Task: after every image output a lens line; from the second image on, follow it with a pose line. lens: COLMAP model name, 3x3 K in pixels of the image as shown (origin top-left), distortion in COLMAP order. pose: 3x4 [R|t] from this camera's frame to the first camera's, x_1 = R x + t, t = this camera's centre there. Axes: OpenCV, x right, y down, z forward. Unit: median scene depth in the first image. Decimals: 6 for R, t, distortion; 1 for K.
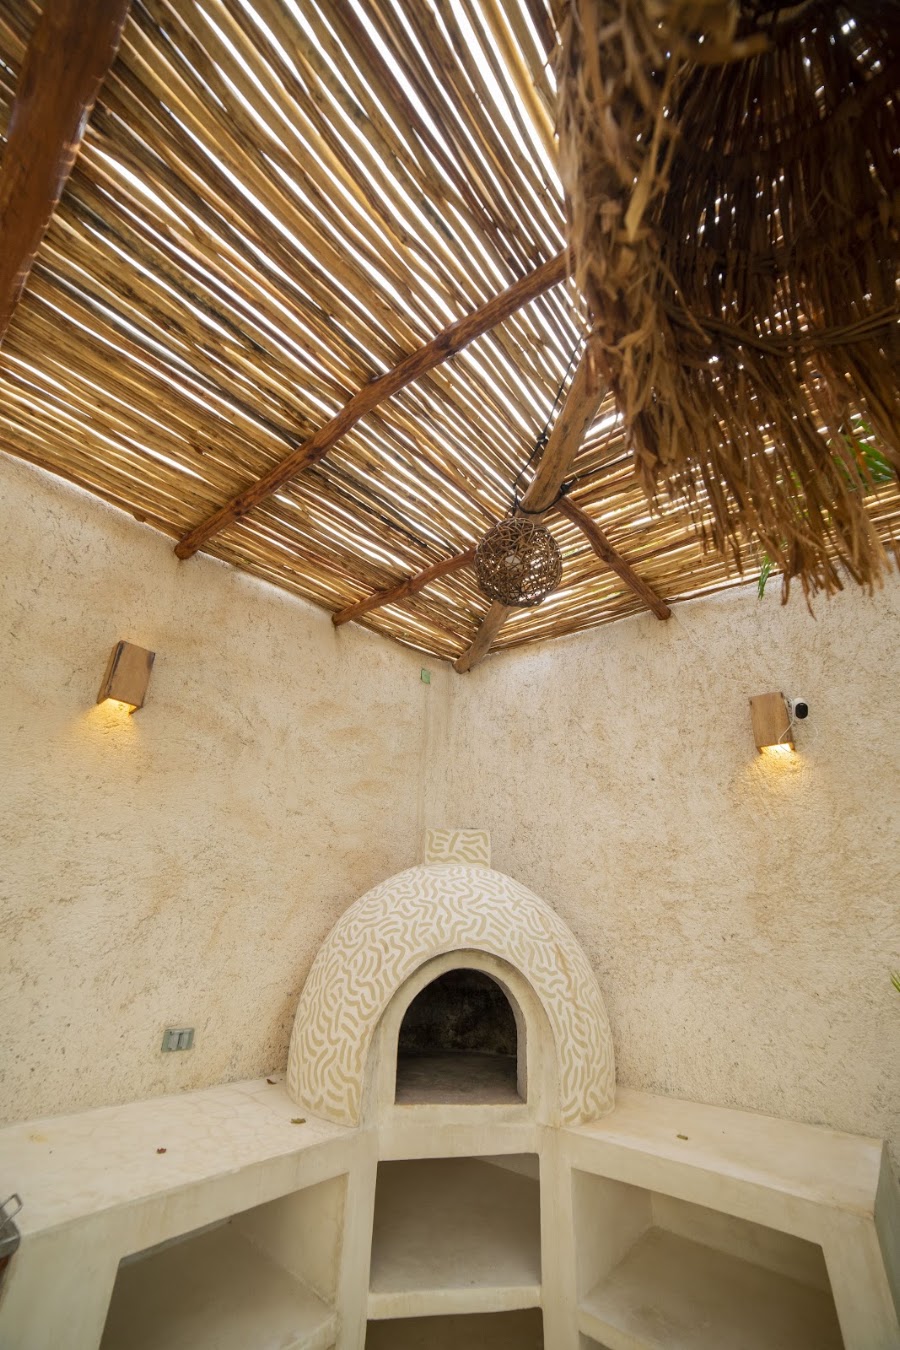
lens RADIAL K [[560.2, 0, 450.0], [0, 560.2, 675.0], [0, 0, 1]] dist [-0.105752, 0.040631]
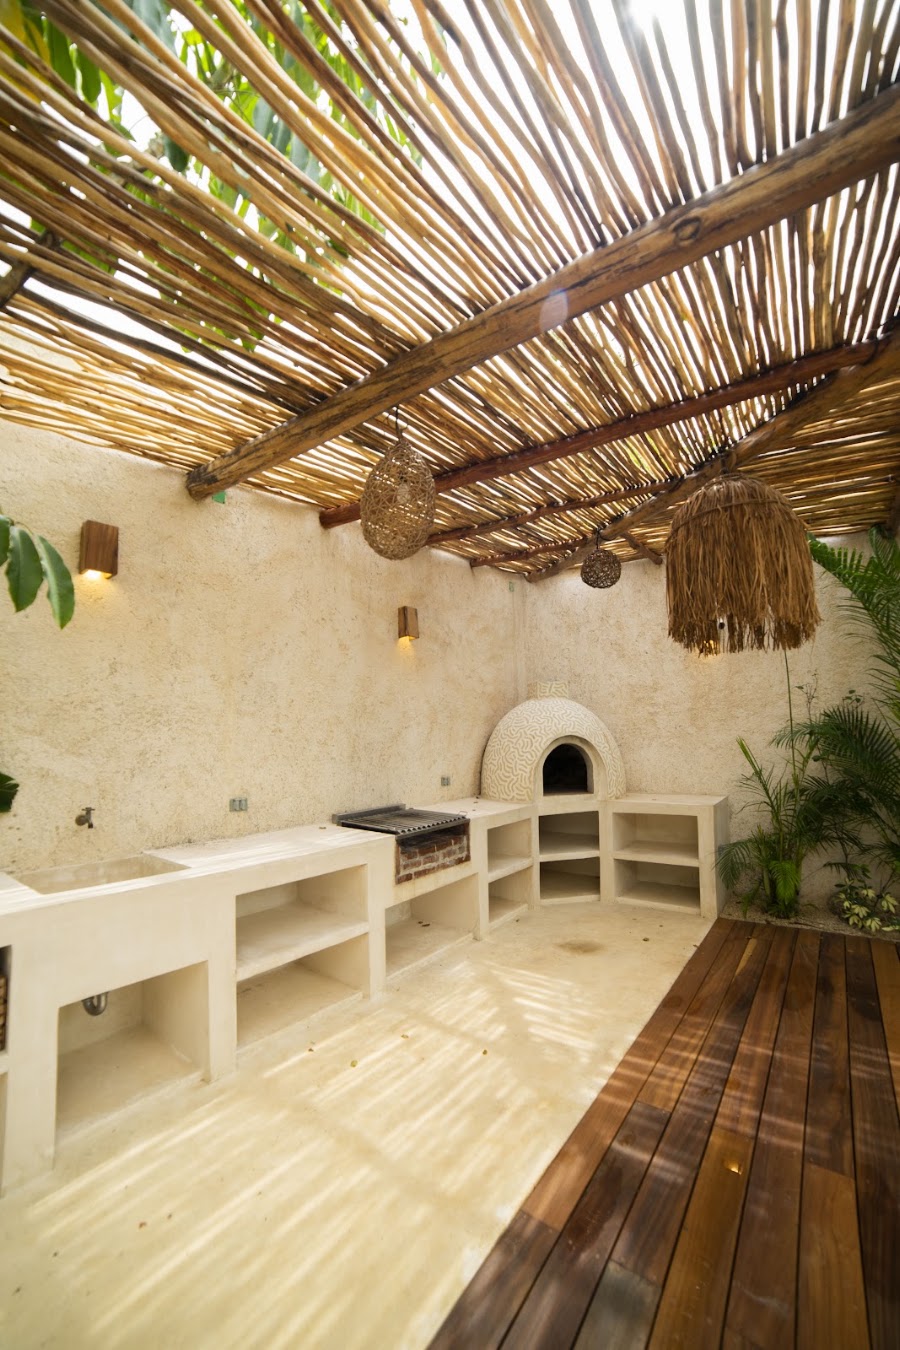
lens RADIAL K [[560.2, 0, 450.0], [0, 560.2, 675.0], [0, 0, 1]] dist [-0.105752, 0.040631]
pose [[0.996879, -0.041715, 0.067026, -0.513612], [0.017810, 0.945944, 0.323841, -0.426996], [-0.076911, -0.321636, 0.943734, -0.917058]]
